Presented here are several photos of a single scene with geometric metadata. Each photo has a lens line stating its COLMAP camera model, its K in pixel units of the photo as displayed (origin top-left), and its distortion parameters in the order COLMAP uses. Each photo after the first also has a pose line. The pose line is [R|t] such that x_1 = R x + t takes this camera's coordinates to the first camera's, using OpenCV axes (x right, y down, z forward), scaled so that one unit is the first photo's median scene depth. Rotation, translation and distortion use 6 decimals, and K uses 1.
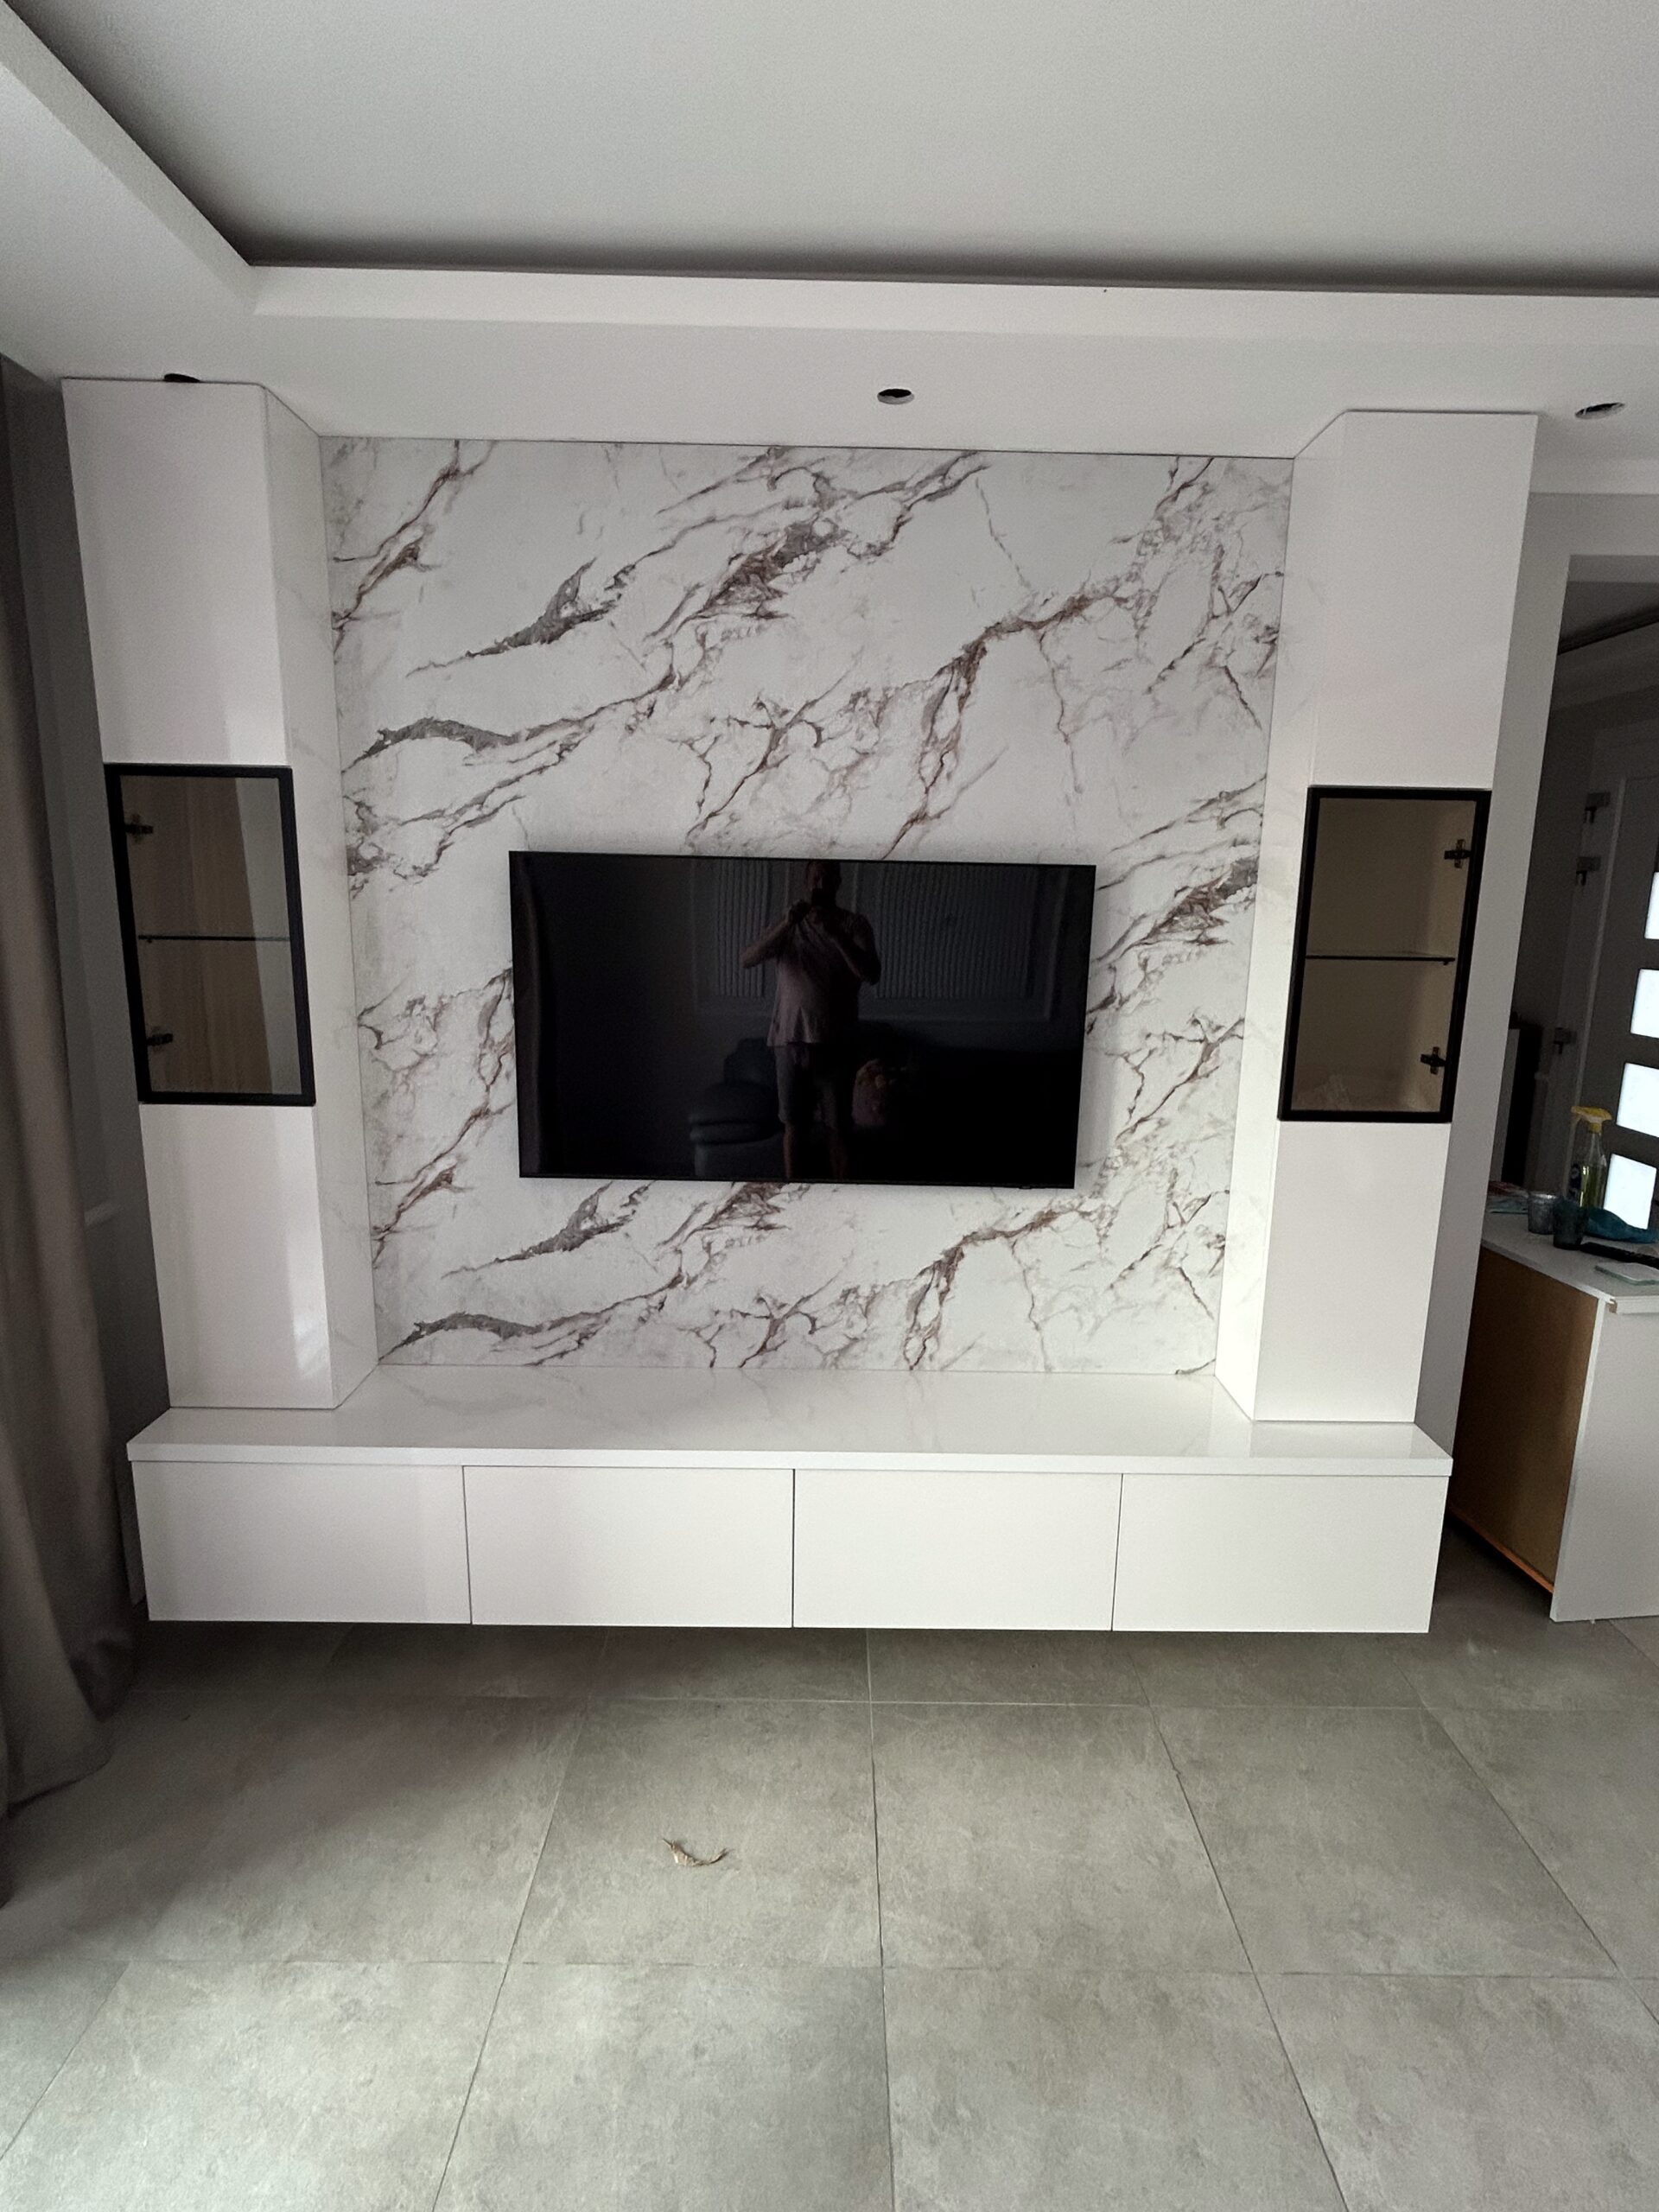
lens RADIAL K [[1105.7, 0, 835.4], [0, 1105.7, 1102.3], [0, 0, 1]] dist [-0.012707, 0.006157]
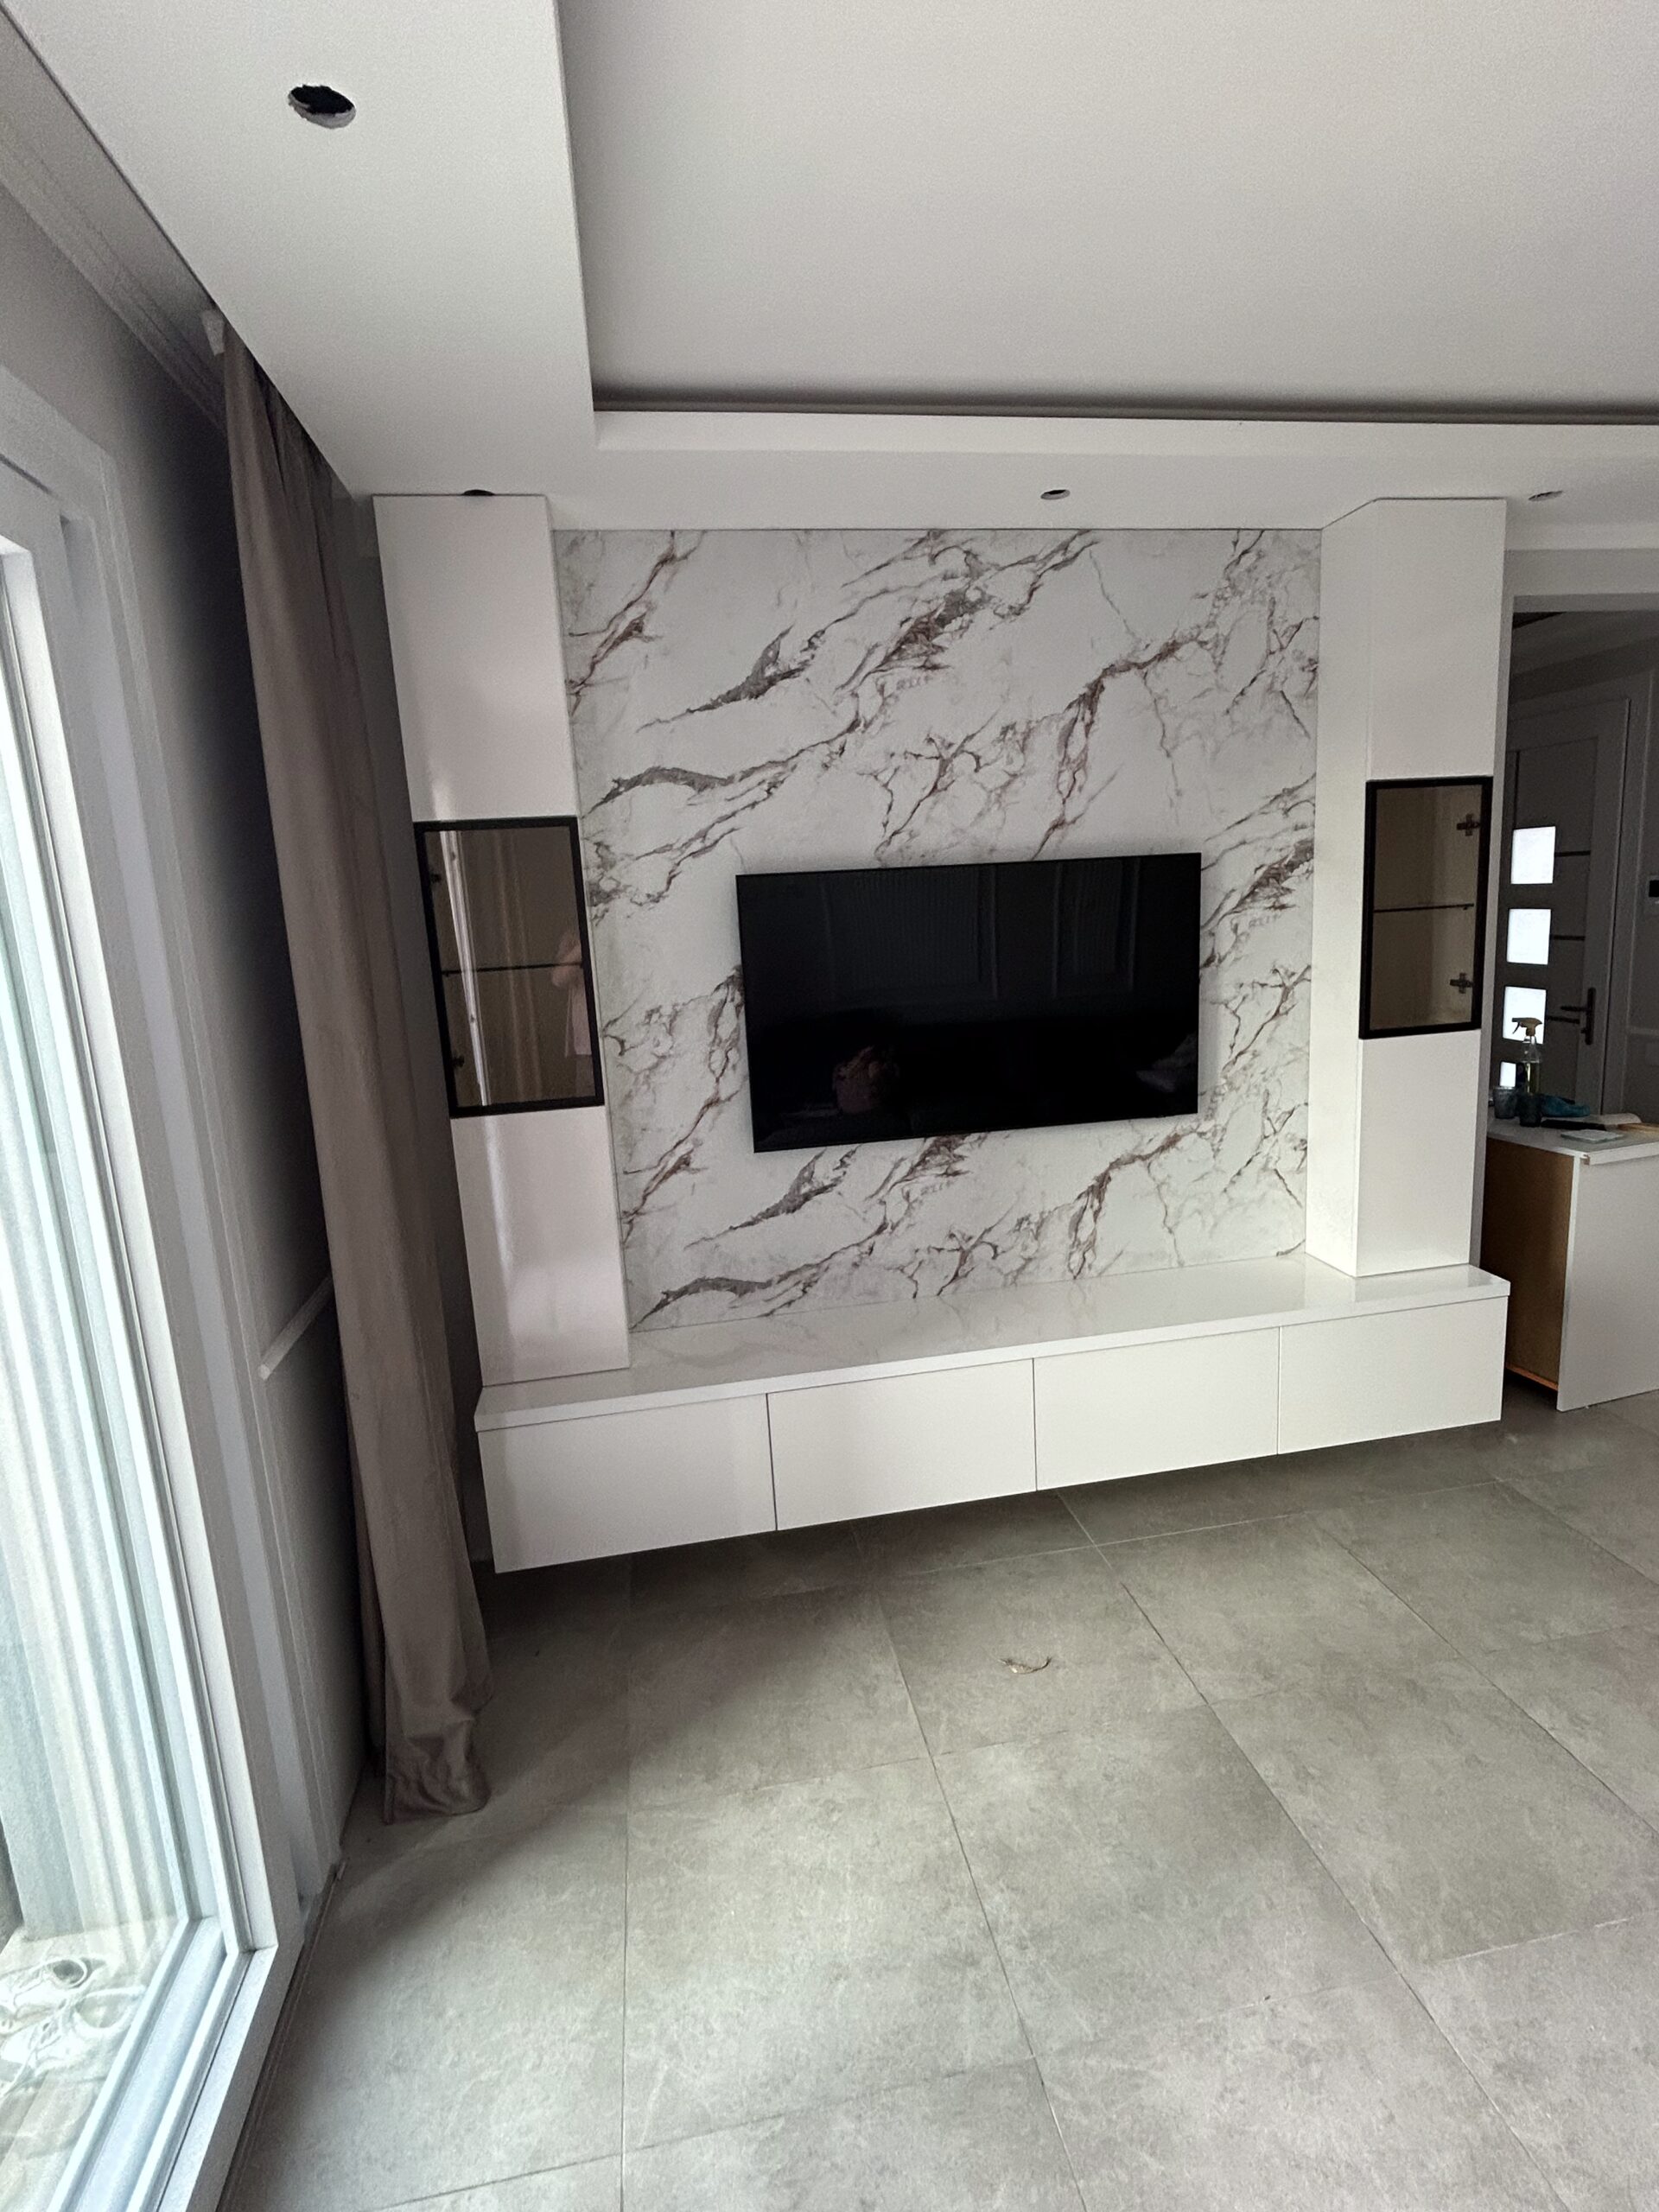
lens RADIAL K [[1105.7, 0, 831.3], [0, 1105.7, 1102.7], [0, 0, 1]] dist [-0.012707, 0.006157]
pose [[0.983408, -0.102847, 0.149435, -0.405071], [0.103567, 0.994618, 0.002978, 0.021550], [-0.148937, 0.012548, 0.988767, -0.181603]]
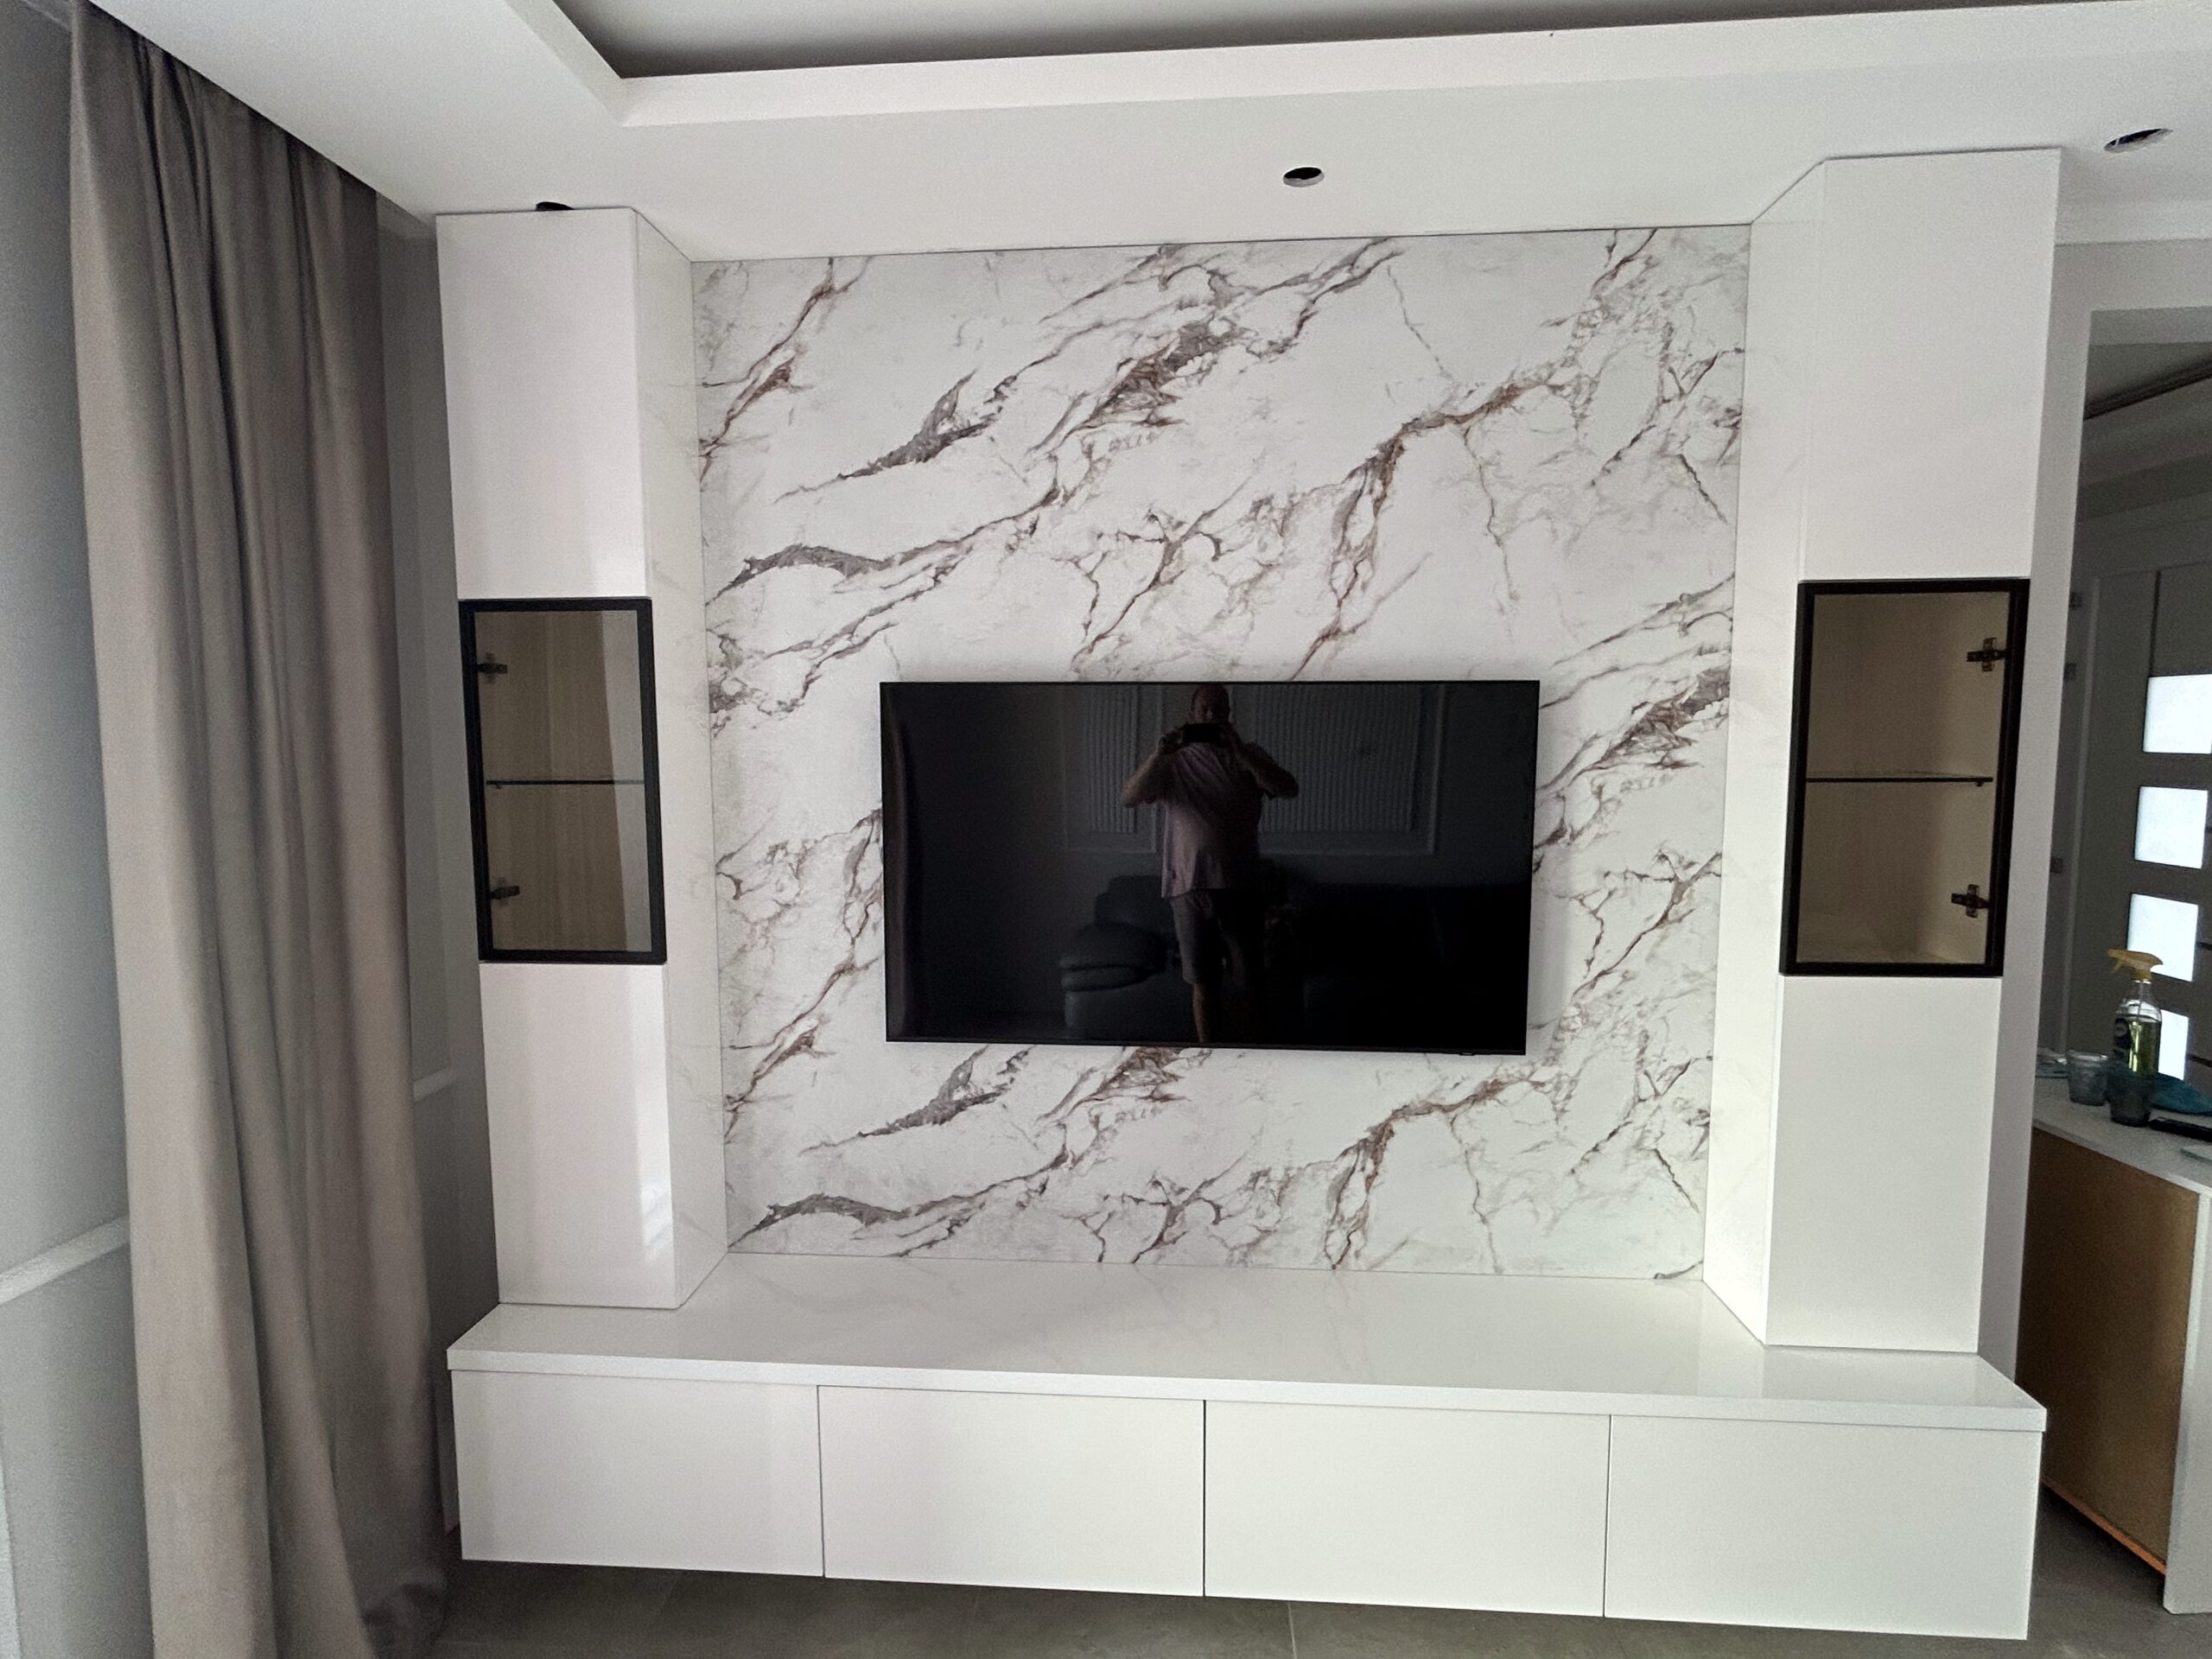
lens RADIAL K [[1105.7, 0, 1102.7], [0, 1105.7, 827.7], [0, 0, 1]] dist [-0.012707, 0.006157]
pose [[0.996420, -0.015264, -0.083154, -0.037916], [0.006959, 0.995036, -0.099272, -0.015383], [0.084257, 0.098338, 0.991580, 0.120987]]
